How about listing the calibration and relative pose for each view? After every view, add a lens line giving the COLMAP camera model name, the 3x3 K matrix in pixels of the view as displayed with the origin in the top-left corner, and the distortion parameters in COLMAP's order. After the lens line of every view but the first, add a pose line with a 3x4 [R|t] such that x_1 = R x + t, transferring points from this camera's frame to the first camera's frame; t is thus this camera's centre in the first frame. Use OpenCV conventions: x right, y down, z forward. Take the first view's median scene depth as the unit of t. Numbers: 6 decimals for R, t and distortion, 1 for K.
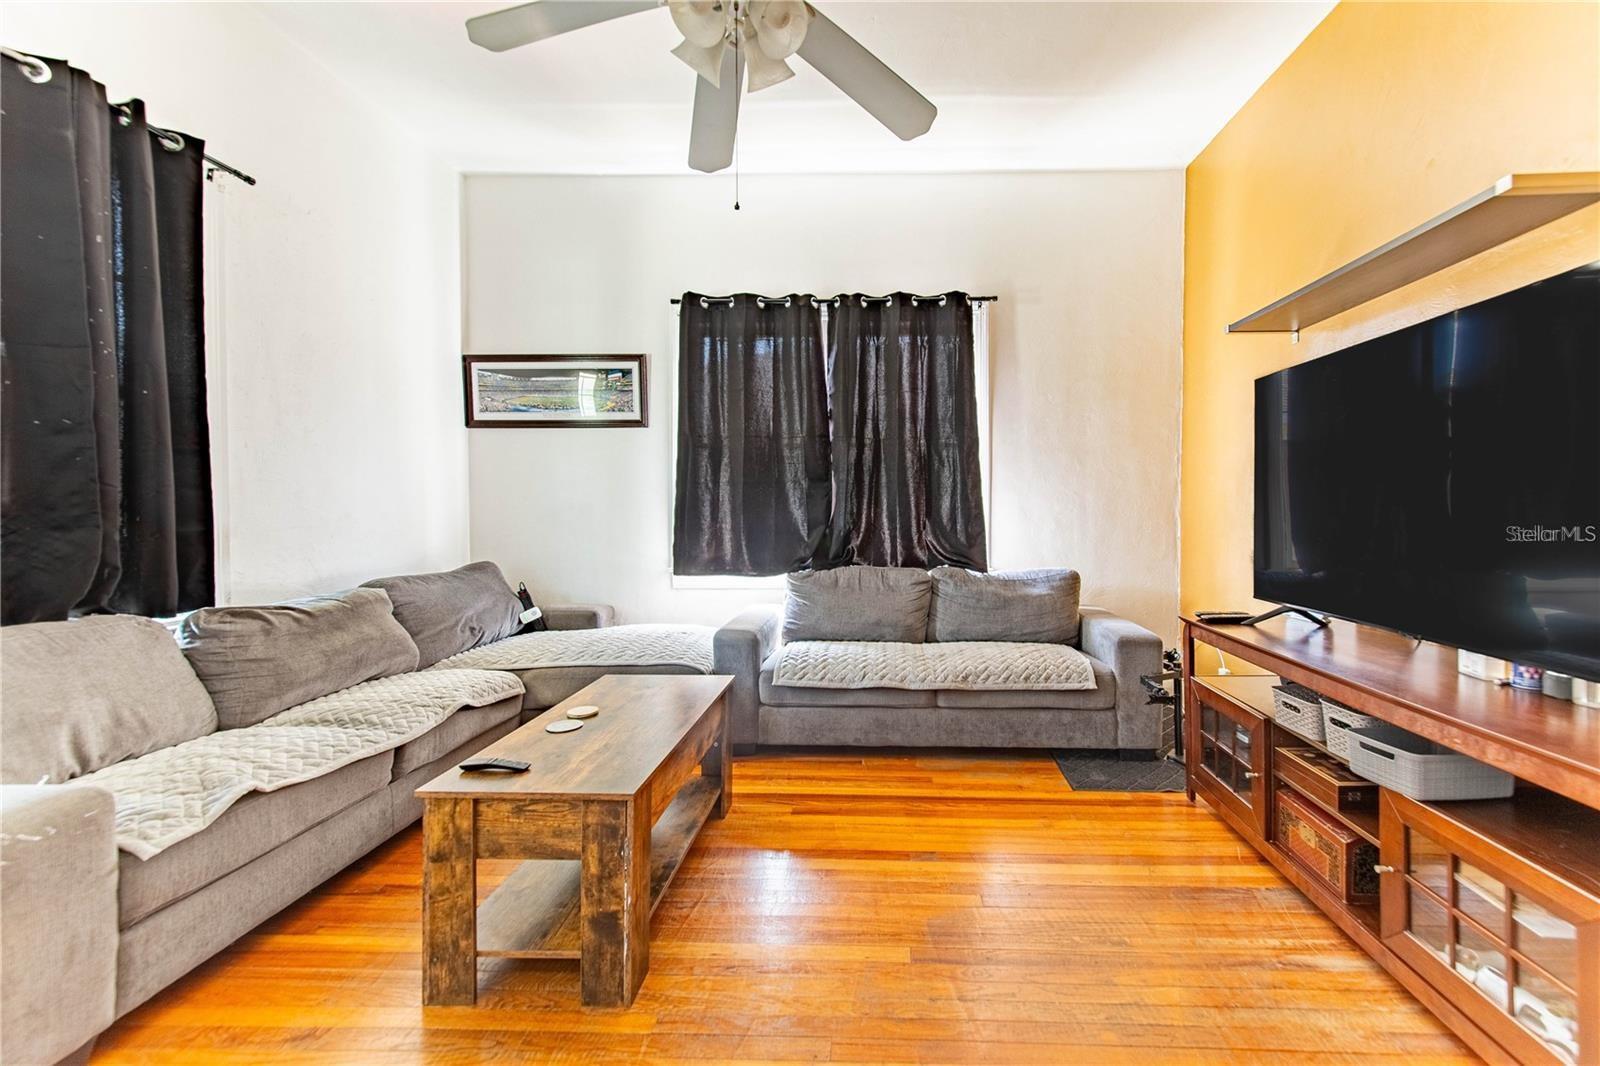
lens RADIAL K [[634.5, 0, 874.9], [0, 634.5, 522.4], [0, 0, 1]] dist [0.010324, 0.000855]
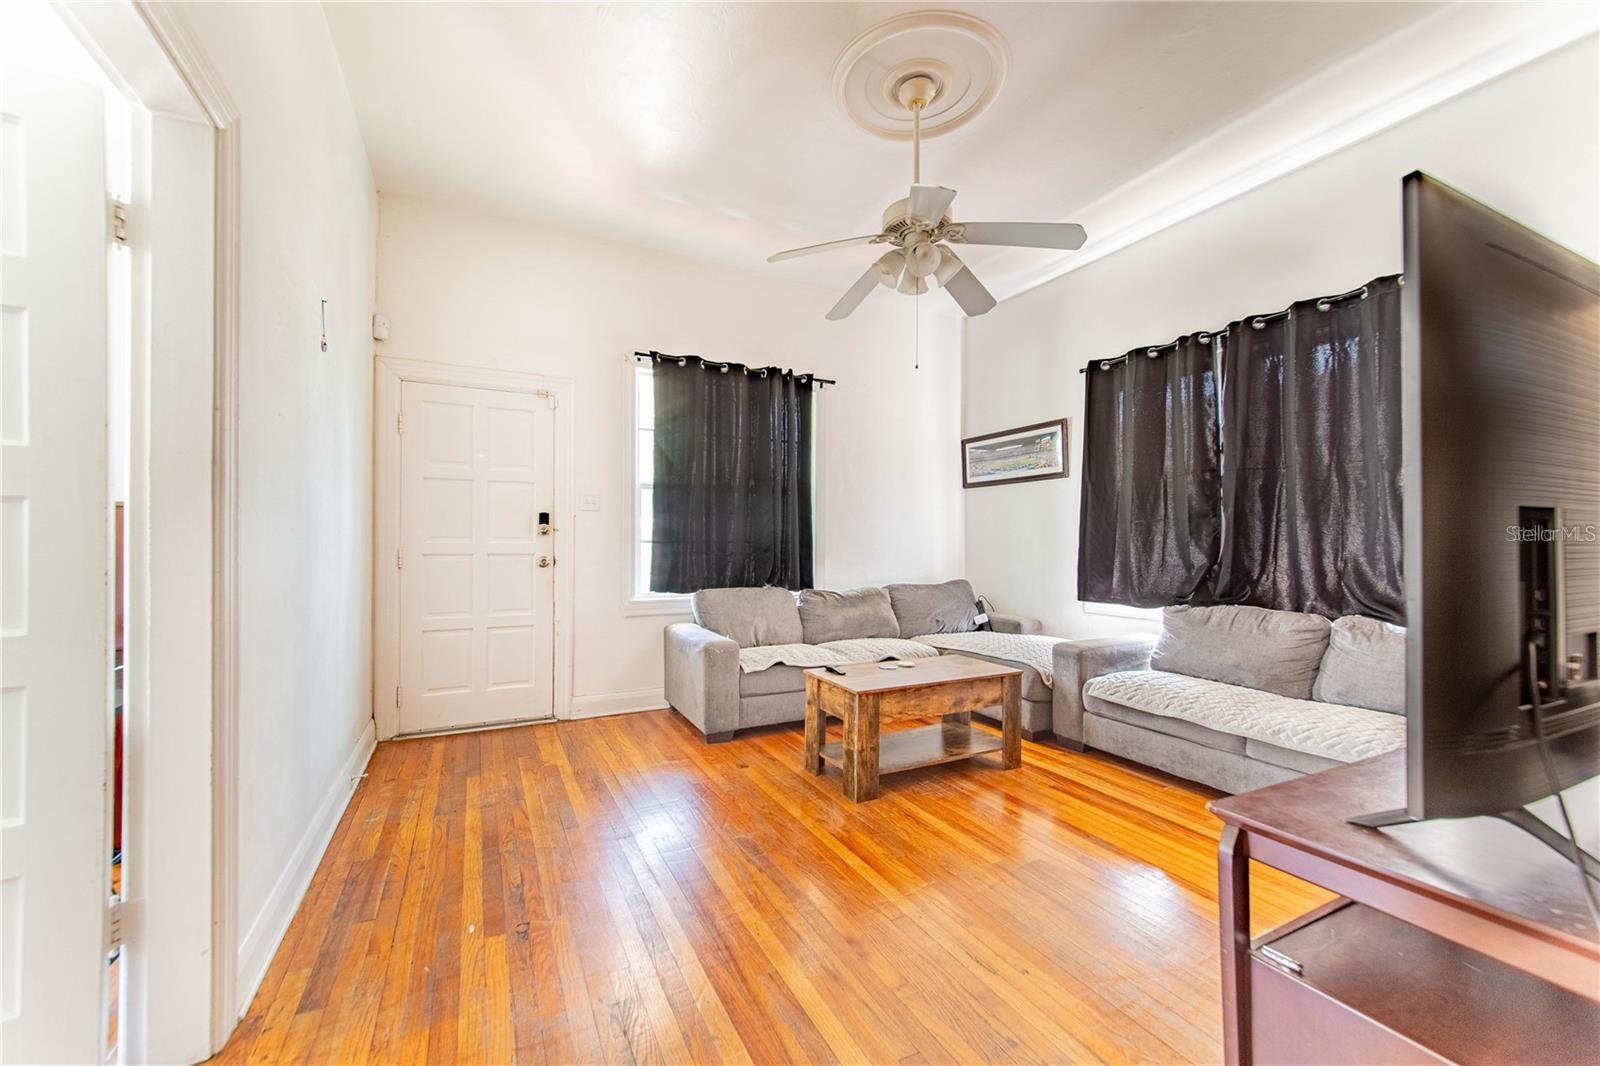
lens RADIAL K [[634.5, 0, 795.4], [0, 634.5, 547.4], [0, 0, 1]] dist [0.010324, 0.000855]
pose [[0.476786, 0.008545, -0.878978, 0.665511], [-0.022587, 0.999742, -0.002534, -0.001264], [0.878729, 0.021062, 0.476856, -0.048893]]
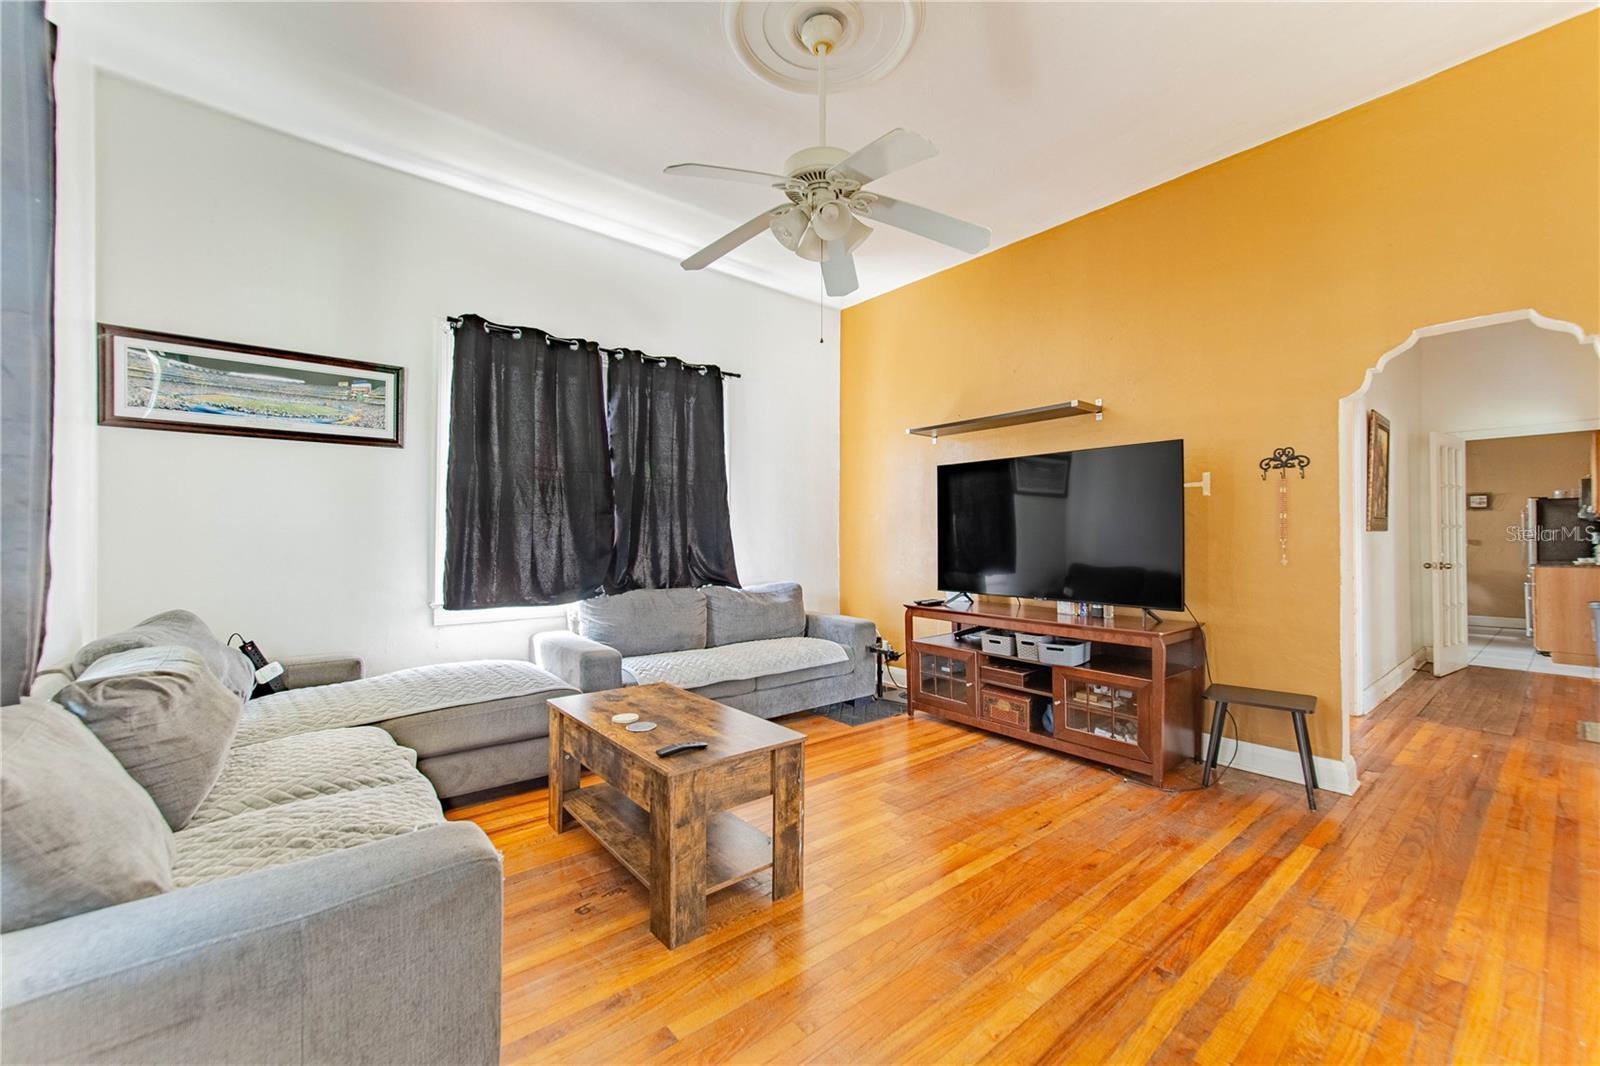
lens RADIAL K [[634.5, 0, 794.3], [0, 634.5, 527.4], [0, 0, 1]] dist [0.010324, 0.000855]
pose [[0.758735, 0.009870, 0.651325, -0.756564], [0.013169, 0.999448, -0.030486, -0.004428], [-0.651266, 0.031708, 0.758187, -0.054484]]
